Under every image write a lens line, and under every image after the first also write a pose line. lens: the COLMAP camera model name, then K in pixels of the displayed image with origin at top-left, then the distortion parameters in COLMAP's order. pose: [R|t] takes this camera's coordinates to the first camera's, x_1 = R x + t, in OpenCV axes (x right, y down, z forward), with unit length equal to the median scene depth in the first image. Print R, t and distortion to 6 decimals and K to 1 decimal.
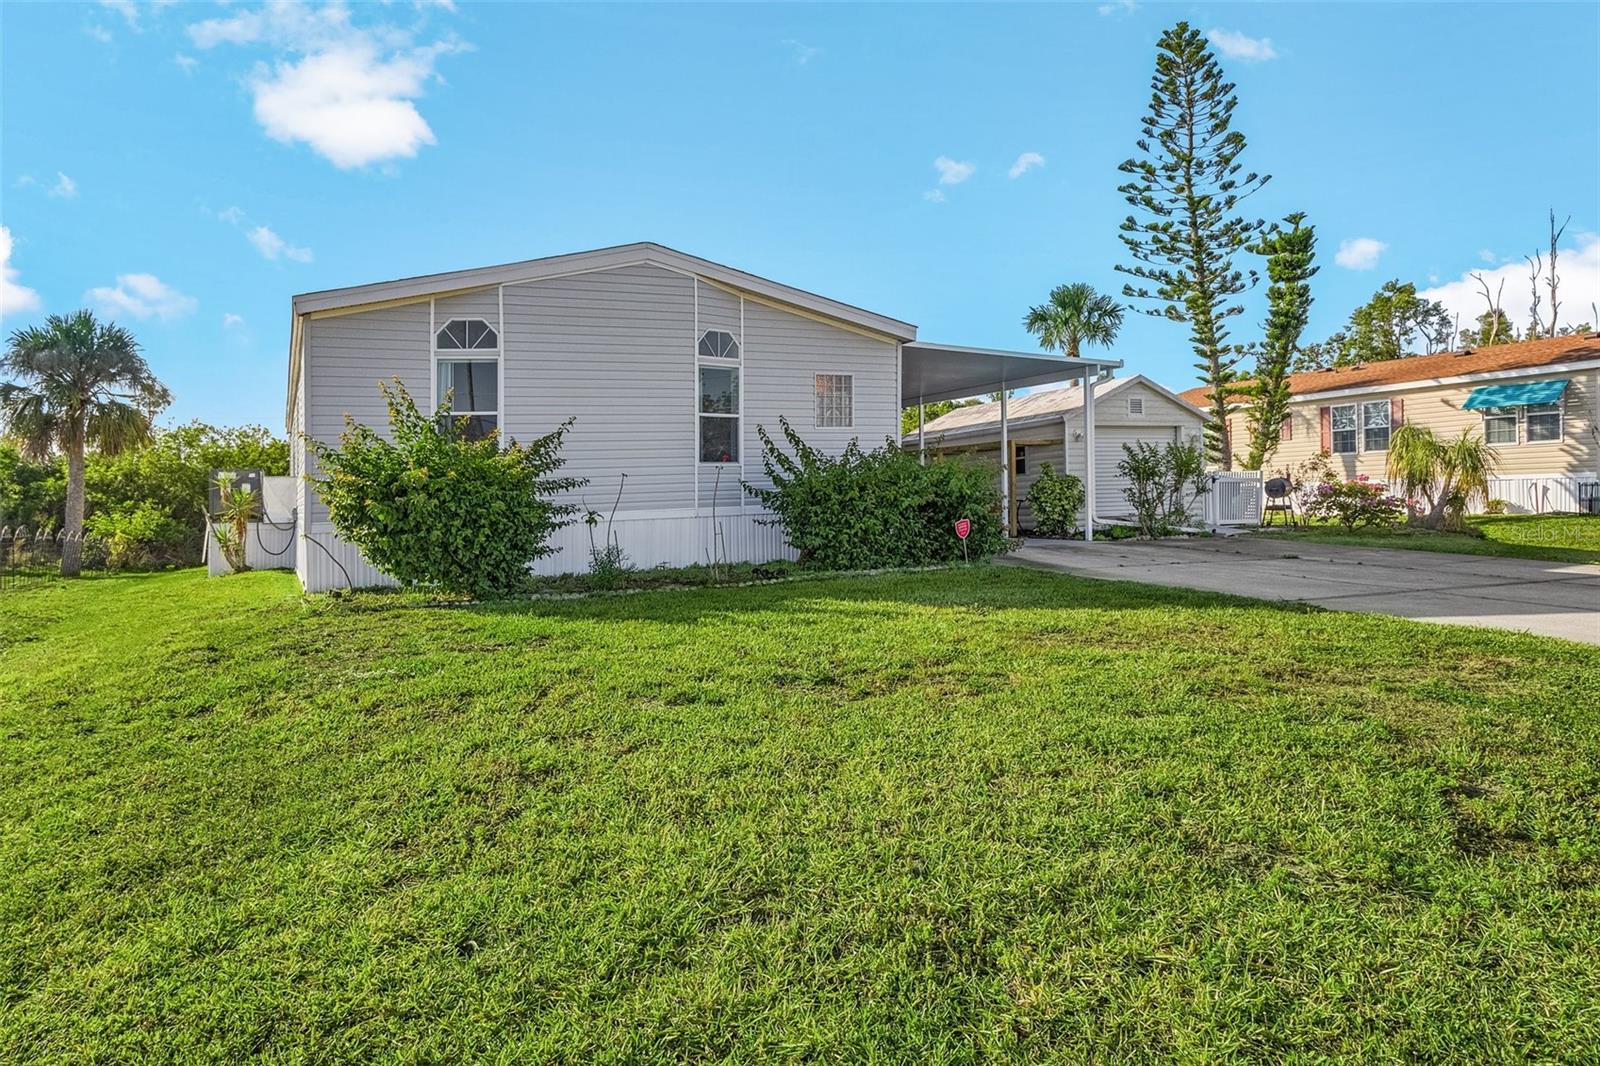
lens RADIAL K [[1003.9, 0, 788.7], [0, 1003.9, 515.6], [0, 0, 1]] dist [0.004785, 0.001088]
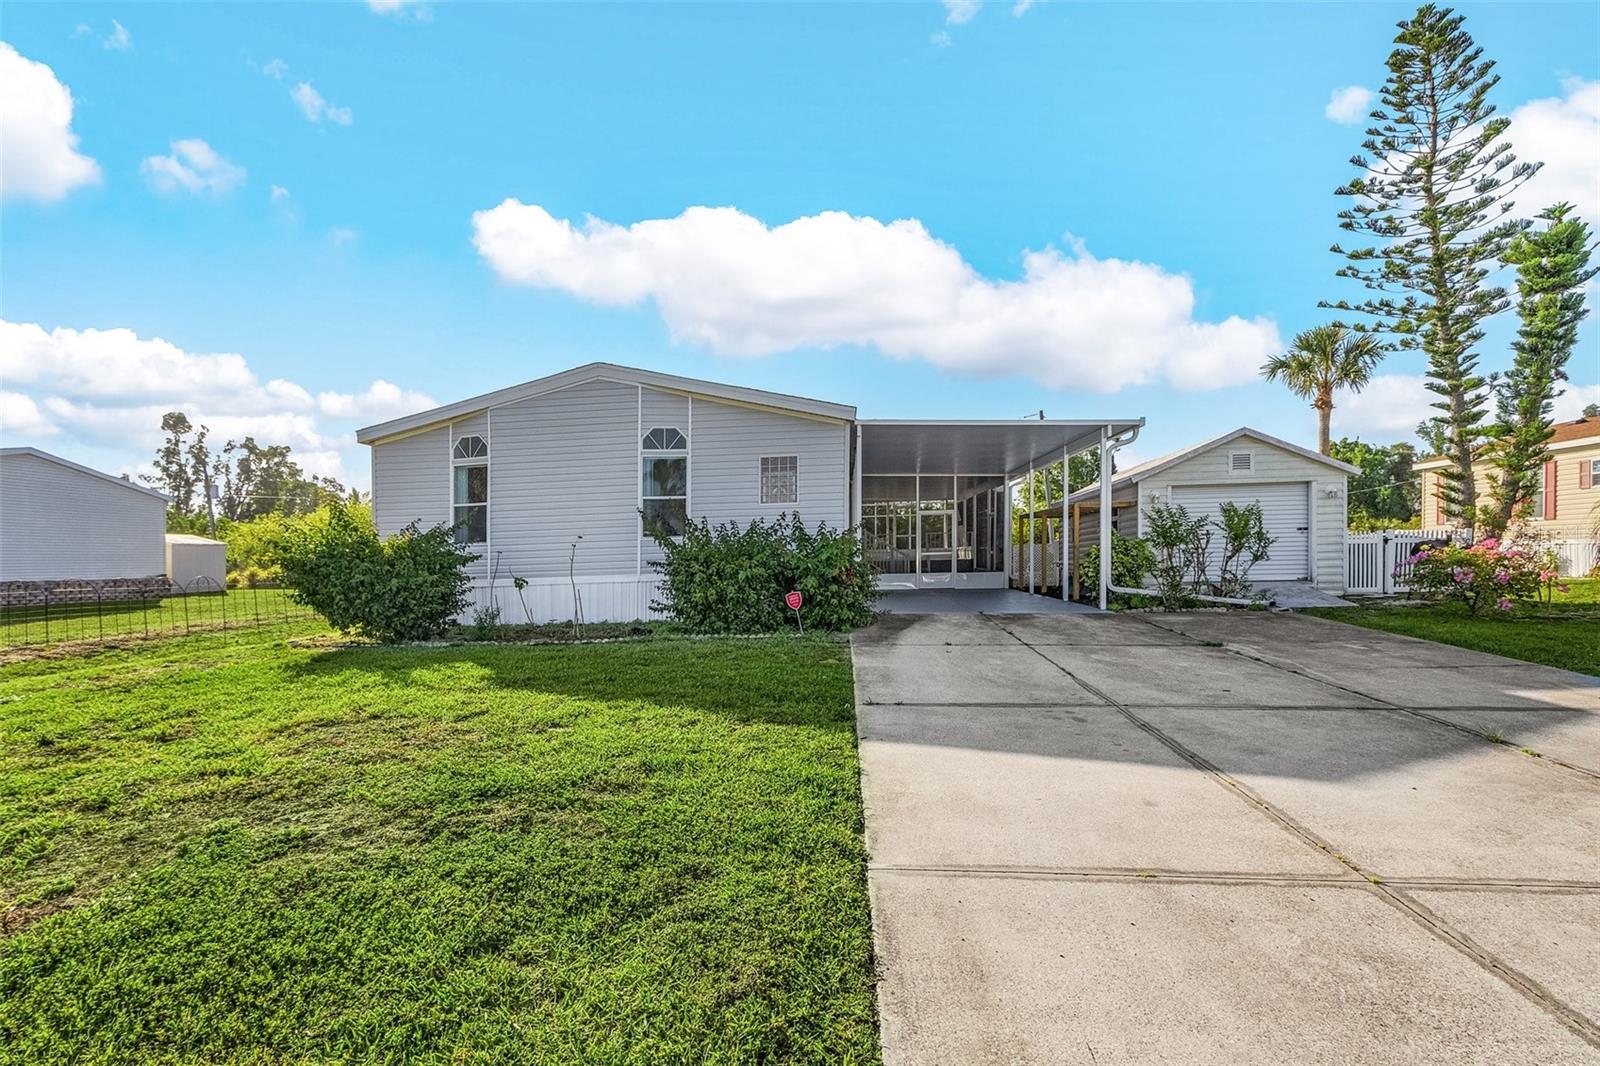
lens RADIAL K [[804.5, 0, 798.7], [0, 804.5, 575.0], [0, 0, 1]] dist [-0.000827, -0.000303]
pose [[0.861731, 0.020586, -0.506948, 0.360816], [-0.007879, 0.999599, 0.027199, -0.022082], [0.507305, -0.019445, 0.861547, 0.156700]]
